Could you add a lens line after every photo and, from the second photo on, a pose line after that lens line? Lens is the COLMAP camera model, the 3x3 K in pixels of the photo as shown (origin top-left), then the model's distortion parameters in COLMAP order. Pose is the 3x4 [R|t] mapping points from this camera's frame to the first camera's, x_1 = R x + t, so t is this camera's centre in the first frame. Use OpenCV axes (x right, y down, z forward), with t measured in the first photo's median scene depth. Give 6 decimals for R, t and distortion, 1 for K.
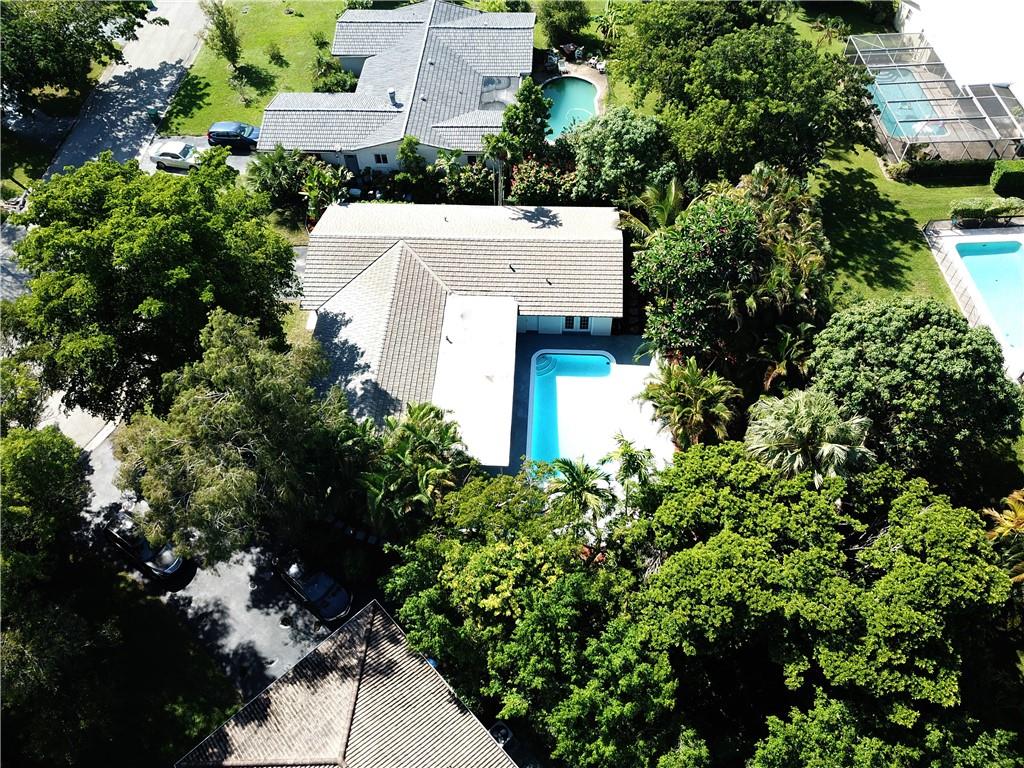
lens RADIAL K [[784.8, 0, 512.0], [0, 784.8, 384.0], [0, 0, 1]] dist [0.064357, -0.001019]
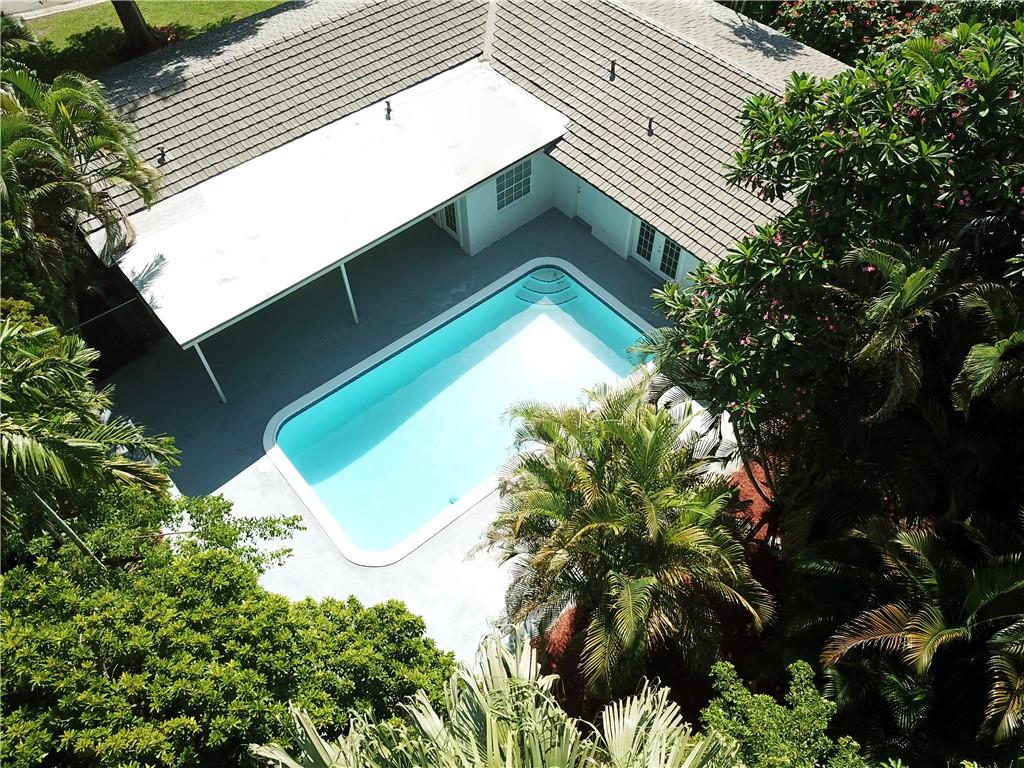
lens RADIAL K [[784.8, 0, 512.0], [0, 784.8, 384.0], [0, 0, 1]] dist [0.064357, -0.001019]
pose [[0.693641, 0.595097, -0.405860, 0.260141], [-0.592552, 0.791775, 0.148240, -0.033650], [0.409567, 0.137667, 0.901833, 0.569367]]
